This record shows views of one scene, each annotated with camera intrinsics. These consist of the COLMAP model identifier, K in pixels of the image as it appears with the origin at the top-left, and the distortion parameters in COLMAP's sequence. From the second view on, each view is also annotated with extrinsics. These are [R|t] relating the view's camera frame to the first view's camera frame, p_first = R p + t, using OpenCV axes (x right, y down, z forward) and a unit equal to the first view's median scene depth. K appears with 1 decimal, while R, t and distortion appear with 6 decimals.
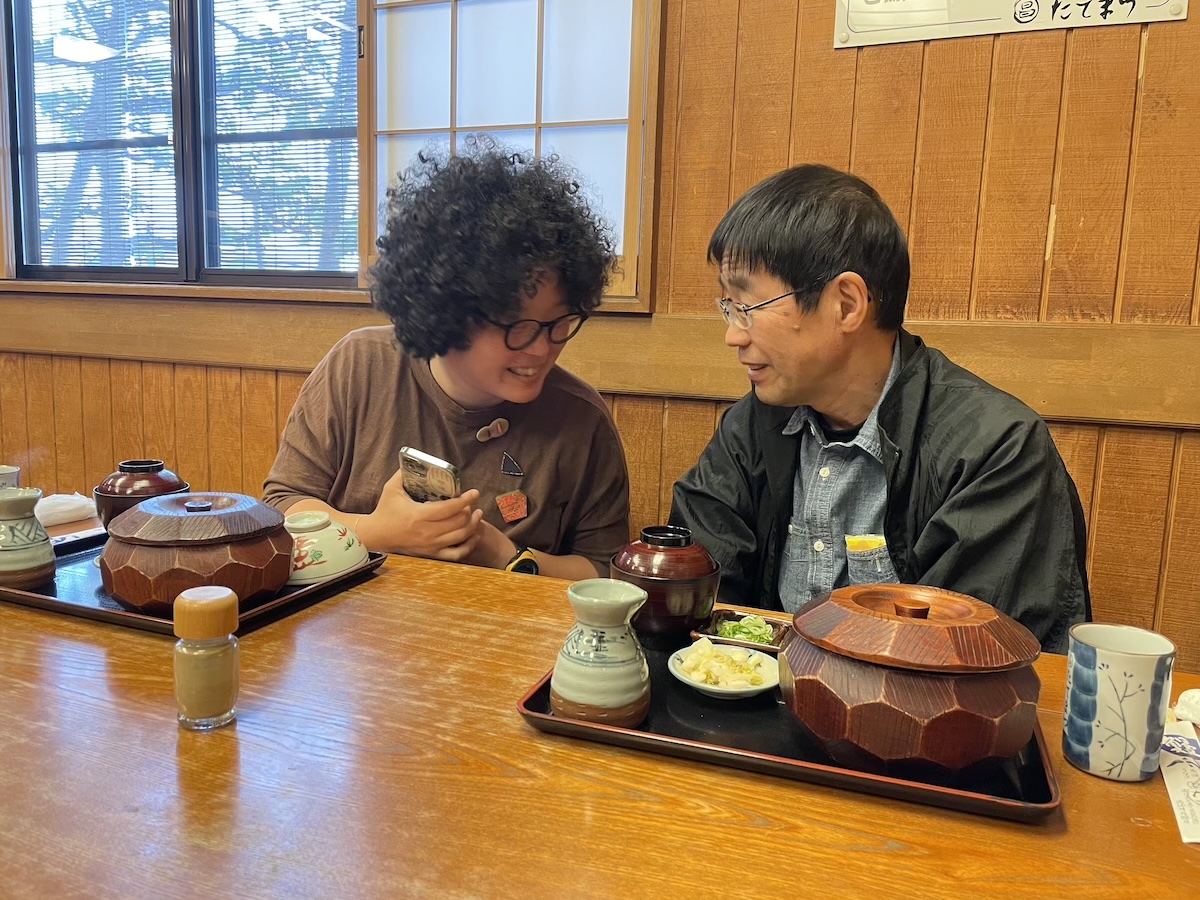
lens RADIAL K [[916.4, 0, 600.0], [0, 916.4, 450.0], [0, 0, 1]] dist [0.065473, 0.000780]
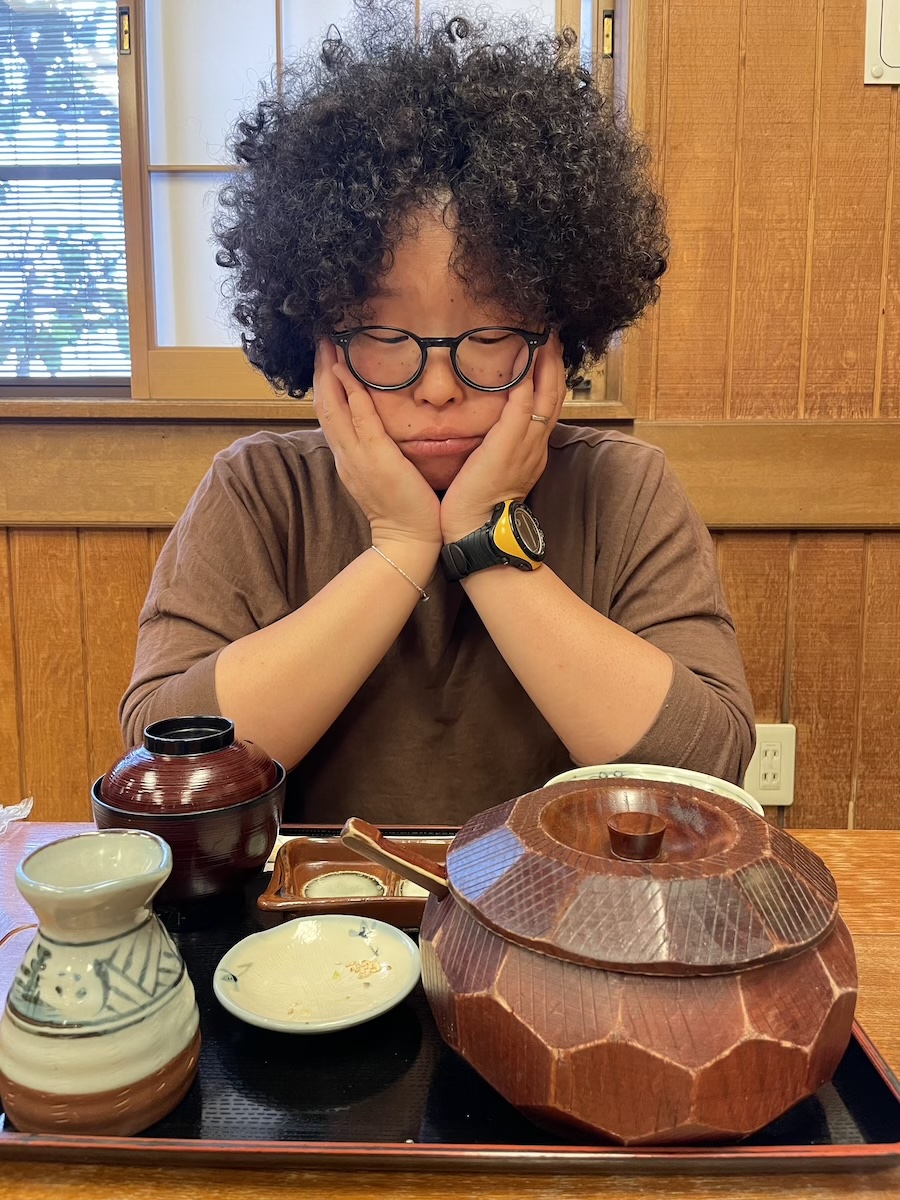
lens RADIAL K [[940.1, 0, 449.6], [0, 940.1, 581.1], [0, 0, 1]] dist [0.002364, -0.001581]
pose [[0.931413, -0.082749, 0.354432, -0.376977], [0.080953, 0.996519, 0.019921, -0.047399], [-0.354847, 0.010138, 0.934869, 0.351028]]
